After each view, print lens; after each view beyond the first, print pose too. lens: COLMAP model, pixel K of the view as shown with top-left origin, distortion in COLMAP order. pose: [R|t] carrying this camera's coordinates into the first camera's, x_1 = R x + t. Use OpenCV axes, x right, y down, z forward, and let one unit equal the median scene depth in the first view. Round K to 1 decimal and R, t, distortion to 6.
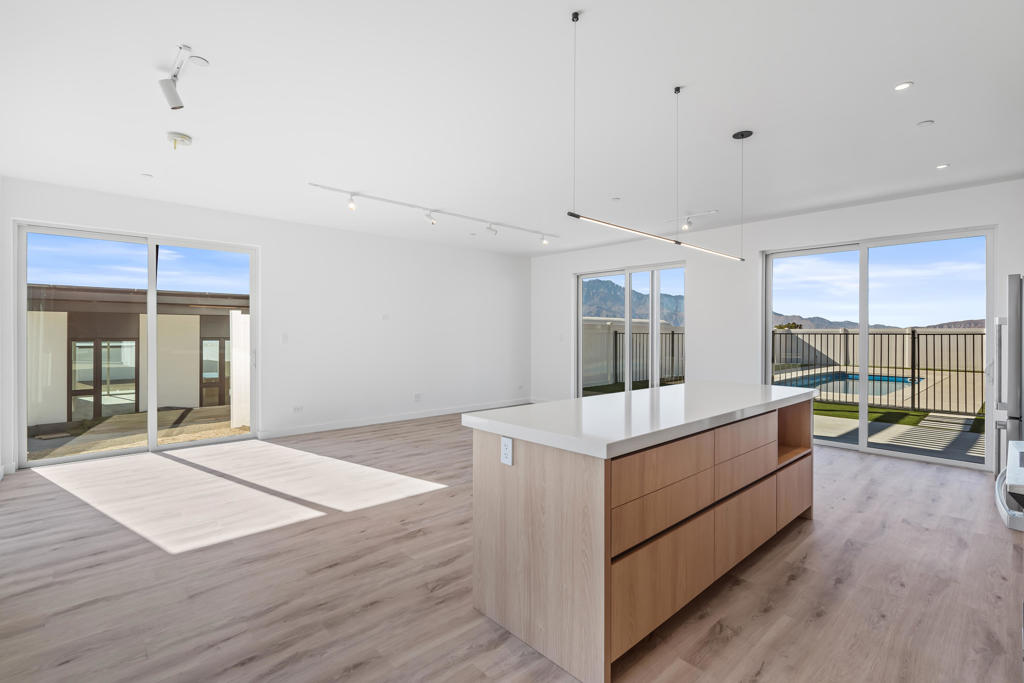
lens RADIAL K [[466.7, 0, 512.0], [0, 466.7, 341.5], [0, 0, 1]] dist [0.001921, 0.000434]
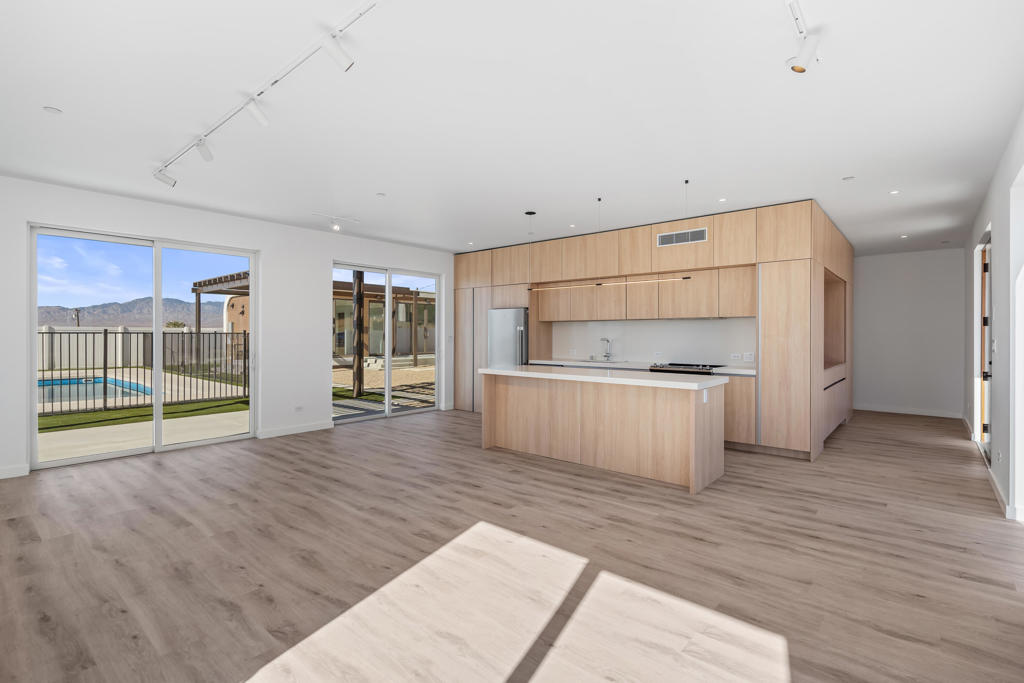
lens RADIAL K [[481.7, 0, 512.0], [0, 481.7, 341.5], [0, 0, 1]] dist [0.002172, 0.000396]
pose [[-0.109709, -0.018220, 0.993797, -1.150150], [0.014676, 0.999693, 0.019948, -0.026140], [-0.993855, 0.016774, -0.109408, 1.210136]]
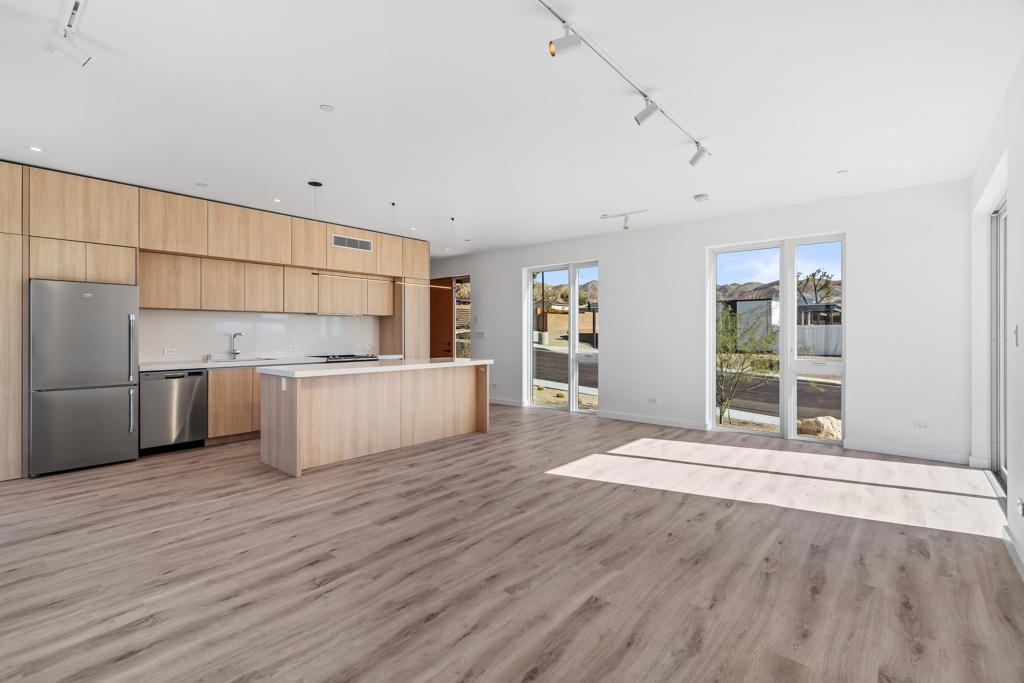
lens RADIAL K [[466.7, 0, 512.0], [0, 466.7, 341.5], [0, 0, 1]] dist [0.001921, 0.000434]
pose [[-0.992927, -0.002878, -0.118689, 0.066428], [-0.006768, 0.999452, 0.032389, -0.021556], [0.118530, 0.032963, -0.992403, 2.366957]]
